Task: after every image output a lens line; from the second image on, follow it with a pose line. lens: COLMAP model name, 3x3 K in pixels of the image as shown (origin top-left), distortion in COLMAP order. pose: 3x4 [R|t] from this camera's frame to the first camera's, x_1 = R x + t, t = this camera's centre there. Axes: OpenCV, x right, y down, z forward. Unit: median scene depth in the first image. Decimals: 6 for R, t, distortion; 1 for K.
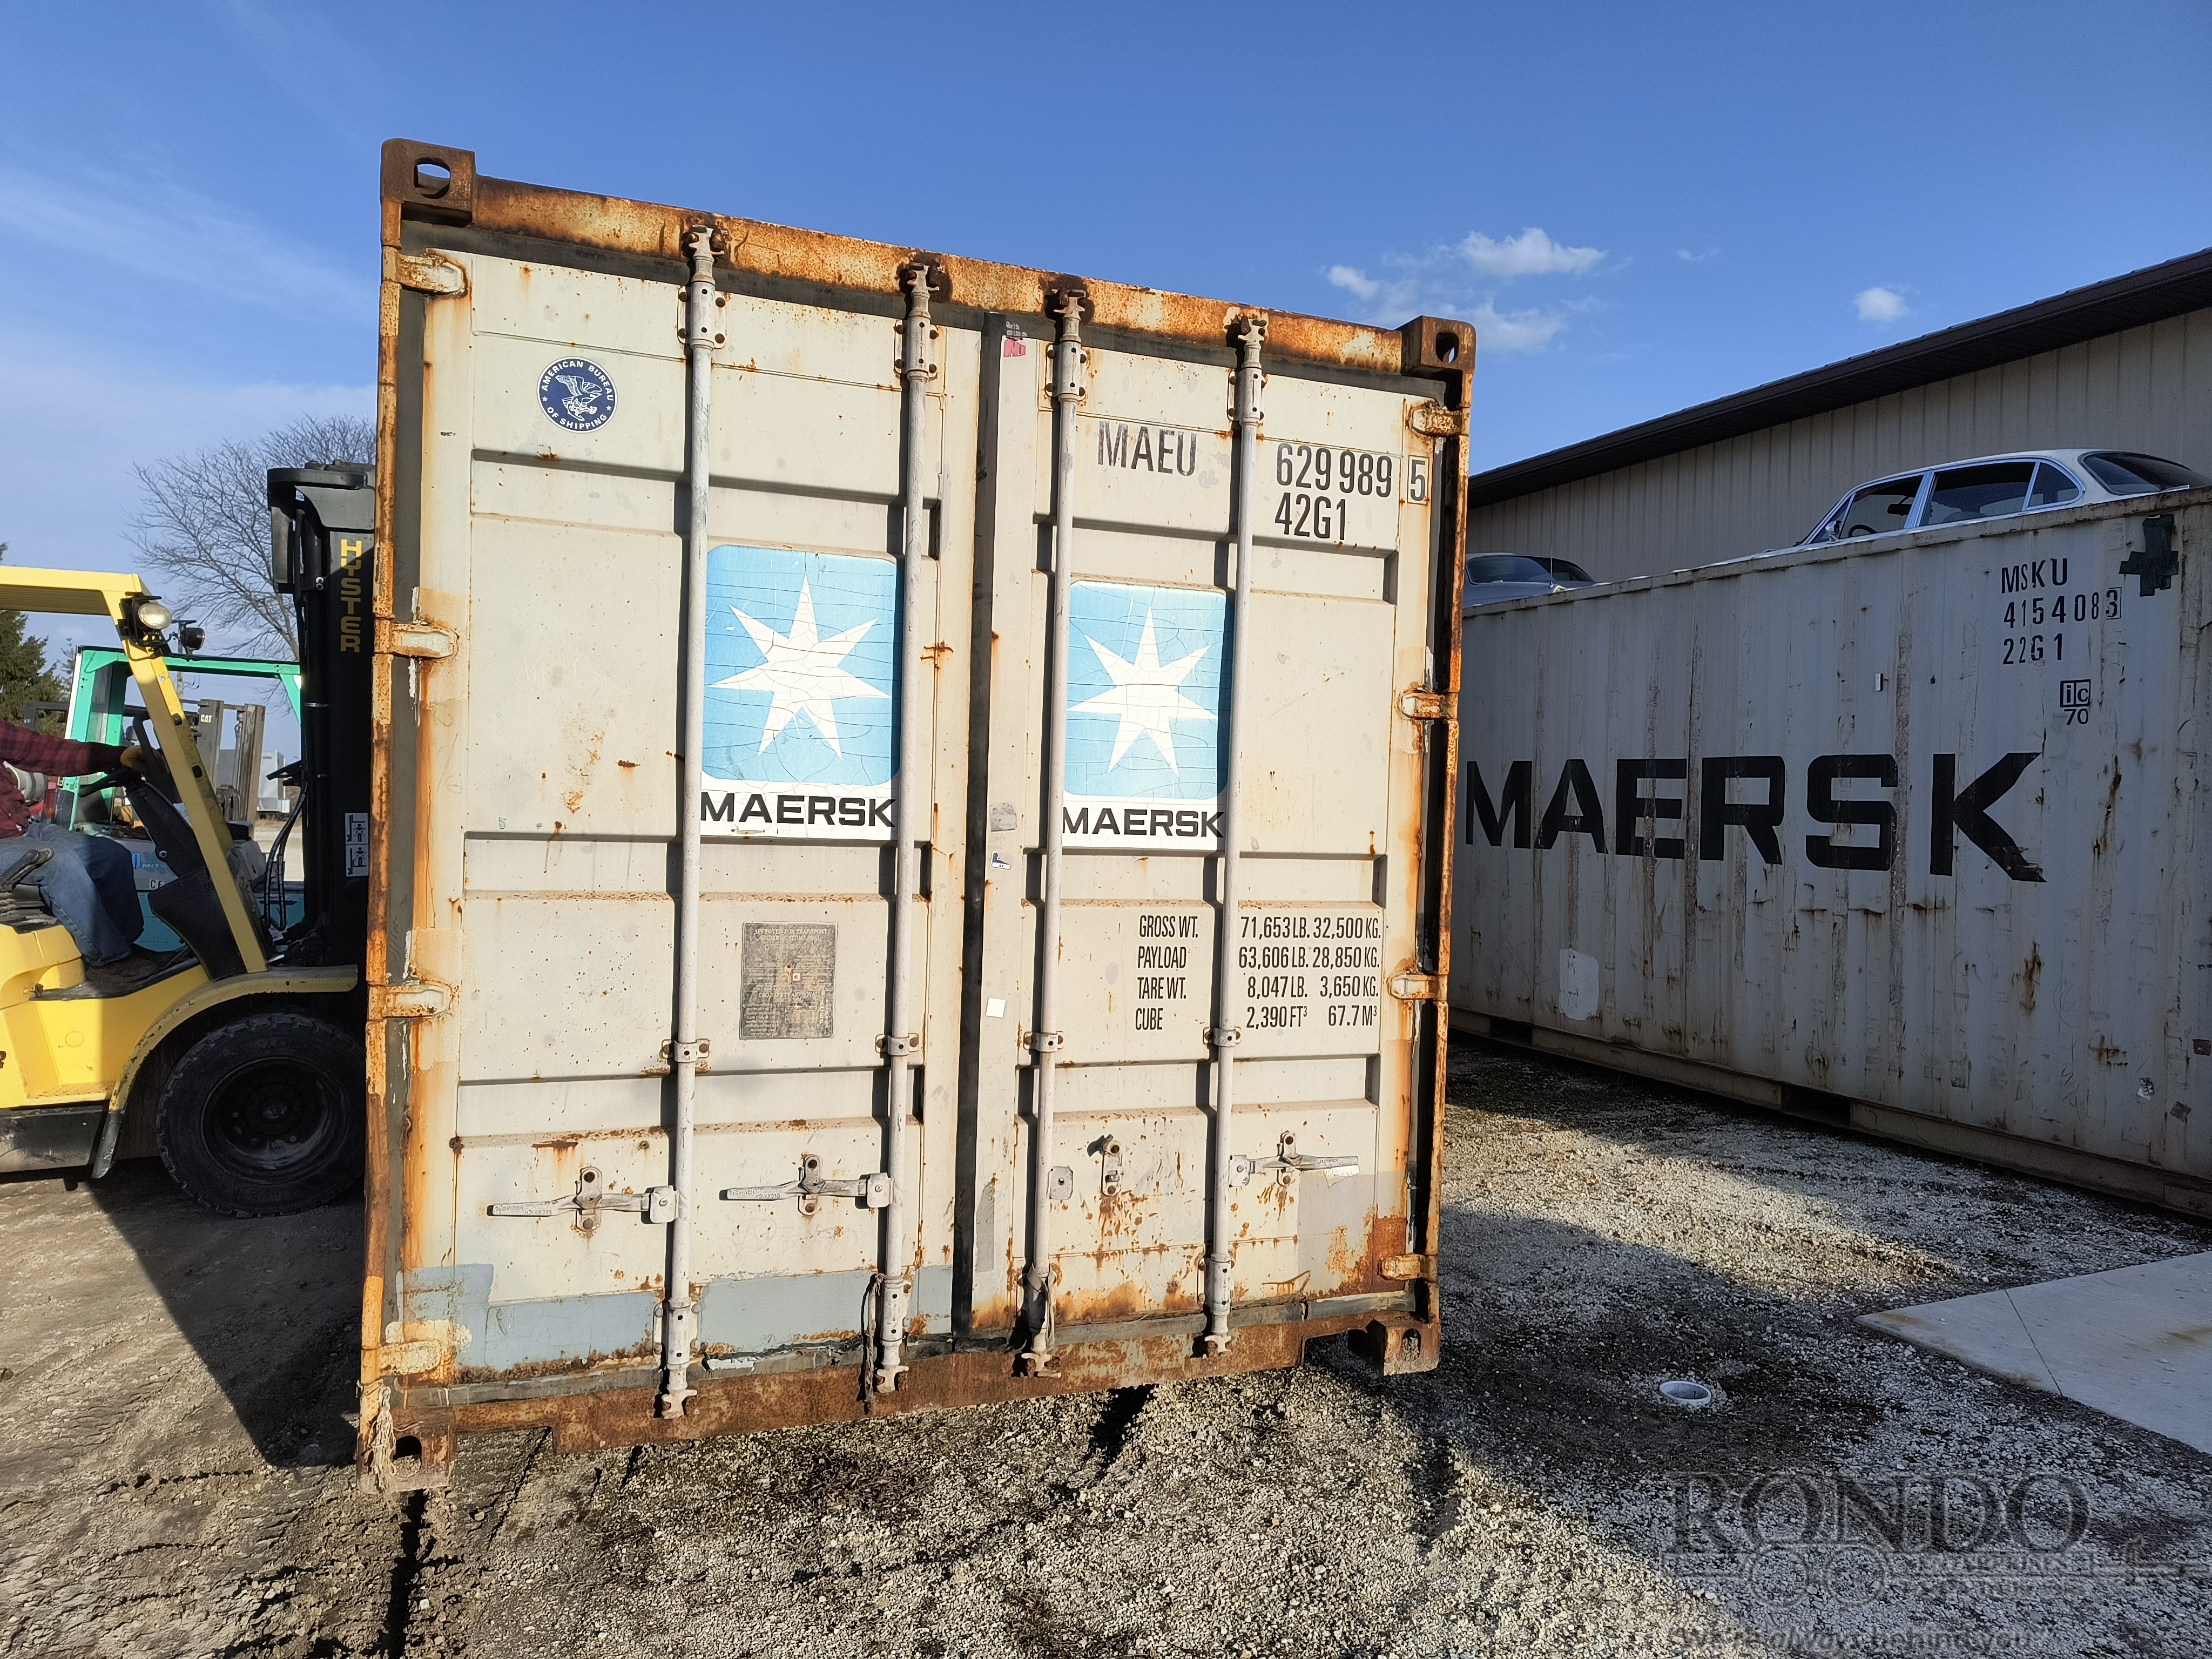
lens RADIAL K [[1508.5, 0, 1093.5], [0, 1508.5, 835.5], [0, 0, 1]] dist [0.043560, -0.041268]
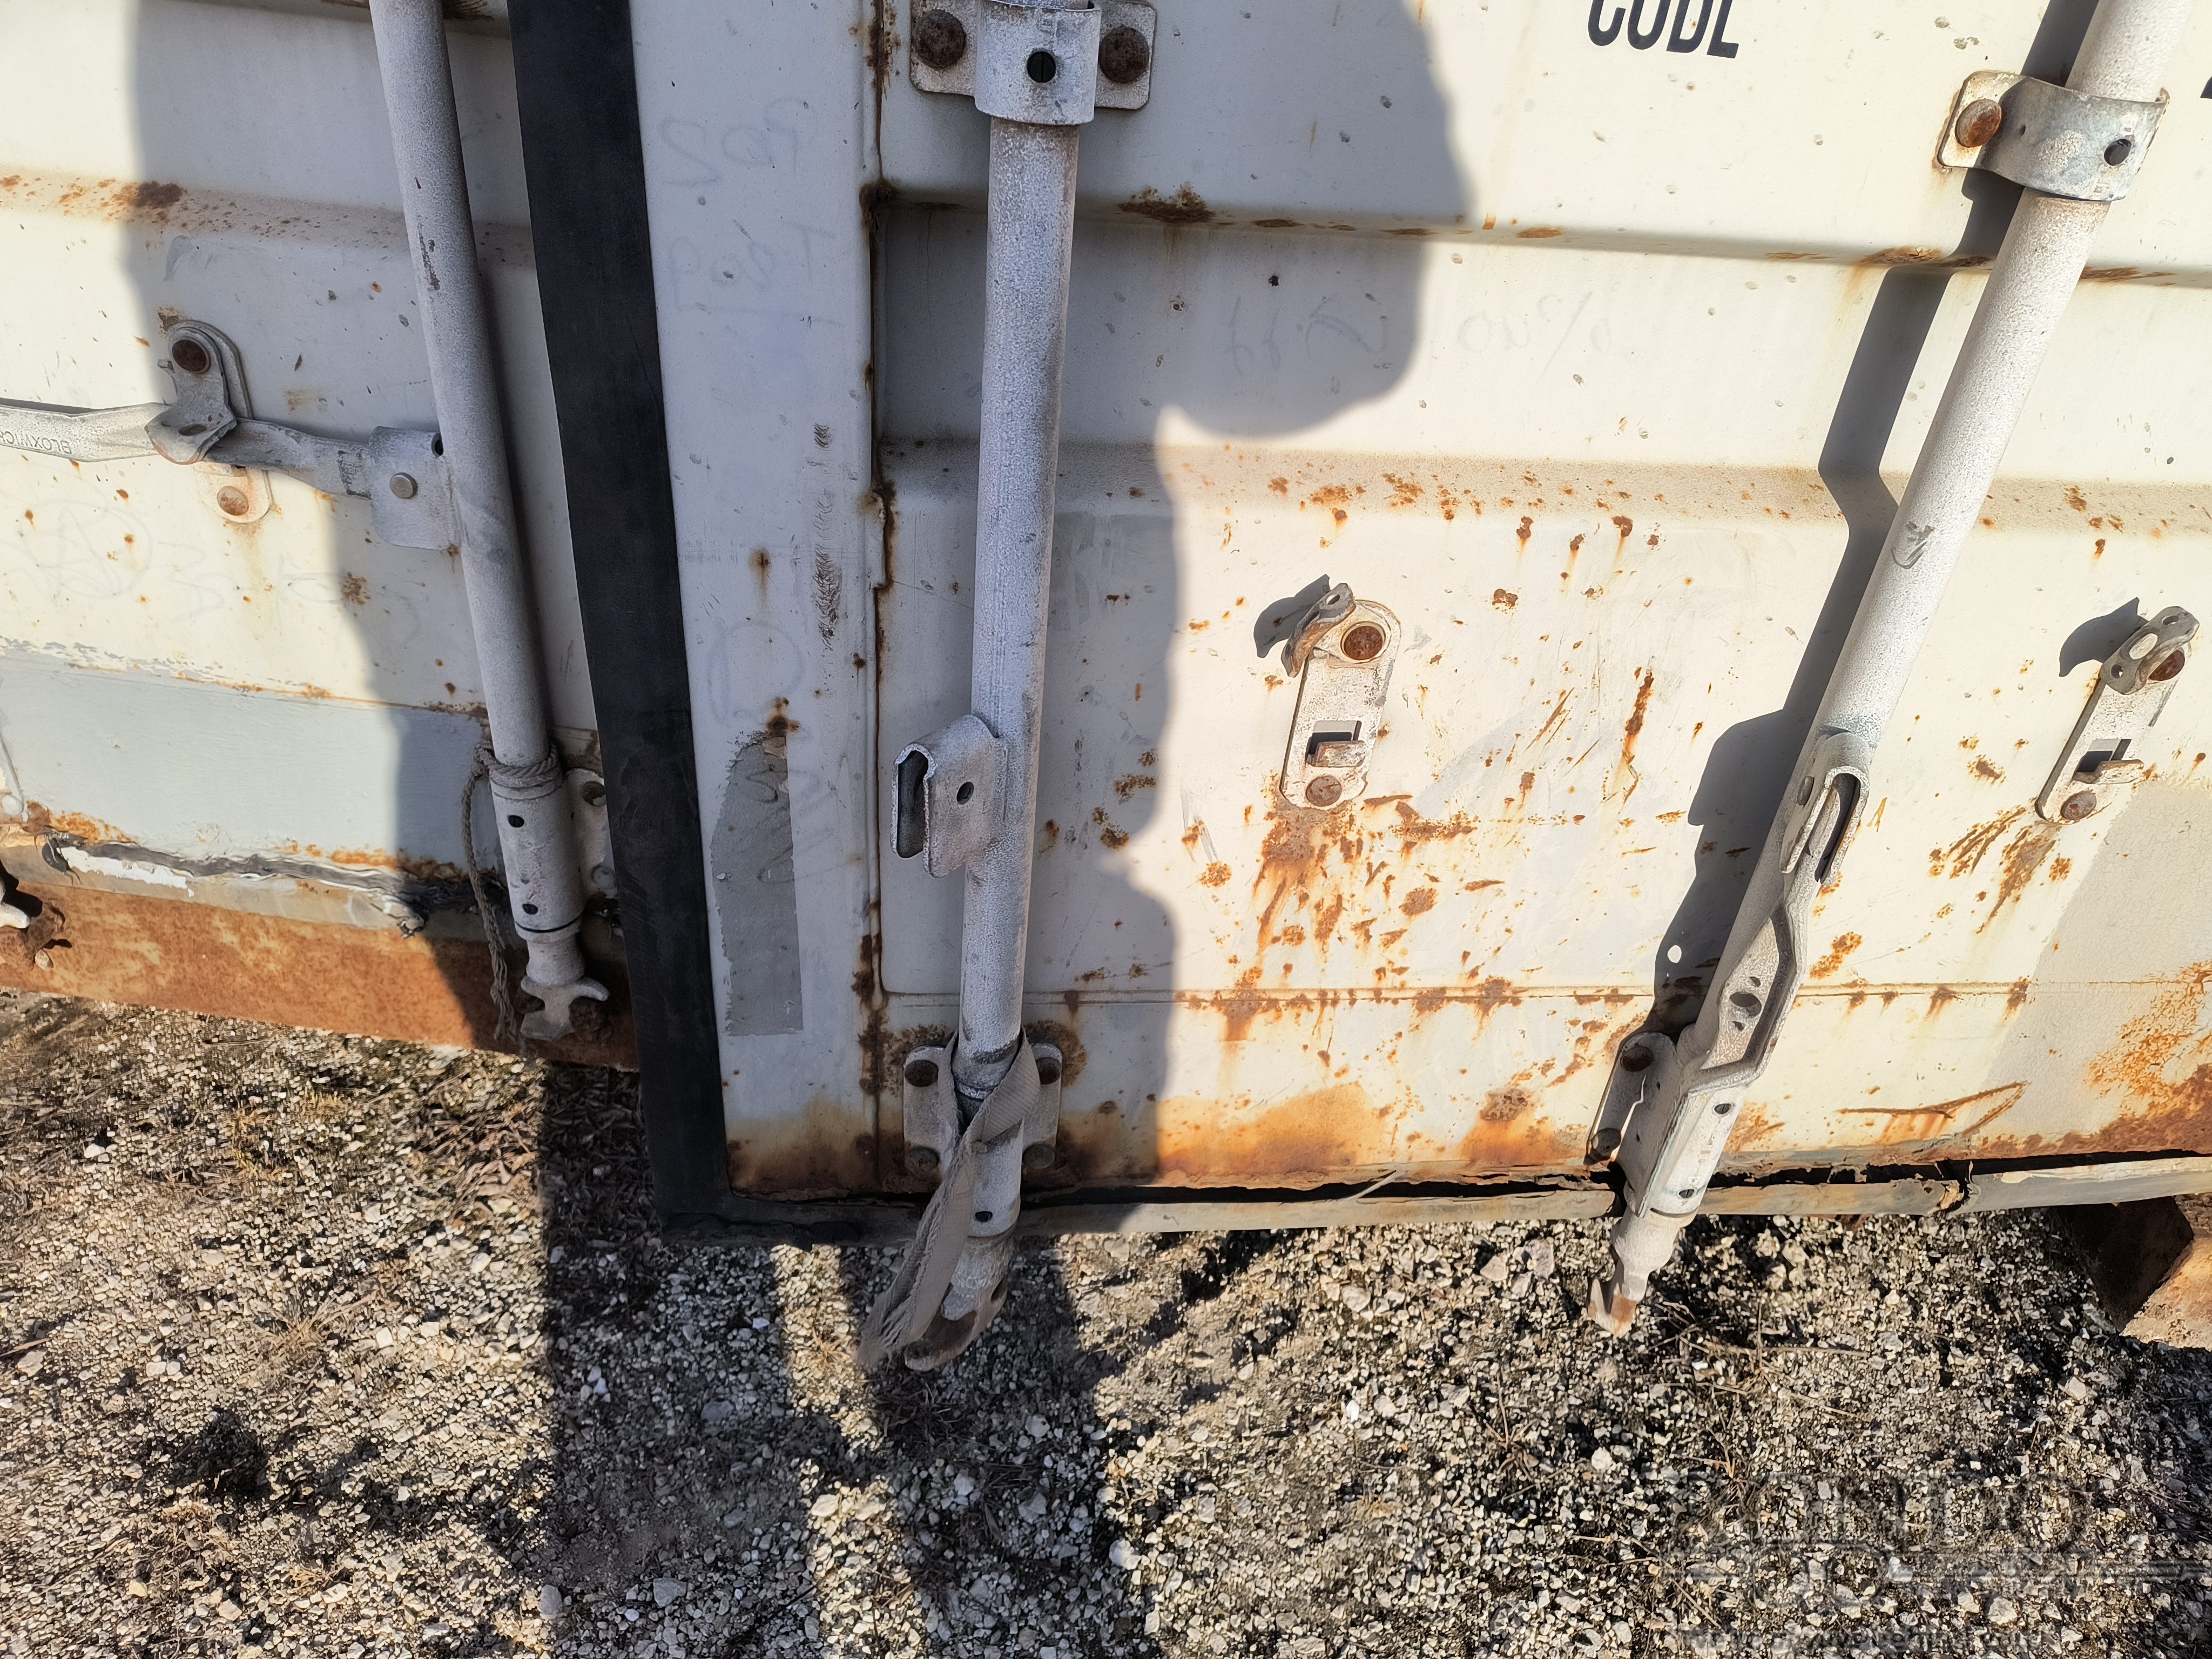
lens RADIAL K [[1517.4, 0, 1106.1], [0, 1517.4, 815.4], [0, 0, 1]] dist [0.040155, -0.054462]
pose [[0.971348, 0.171887, -0.164126, 0.018478], [-0.059495, 0.844469, 0.532290, 0.113367], [0.230093, -0.507274, 0.830500, 0.793640]]
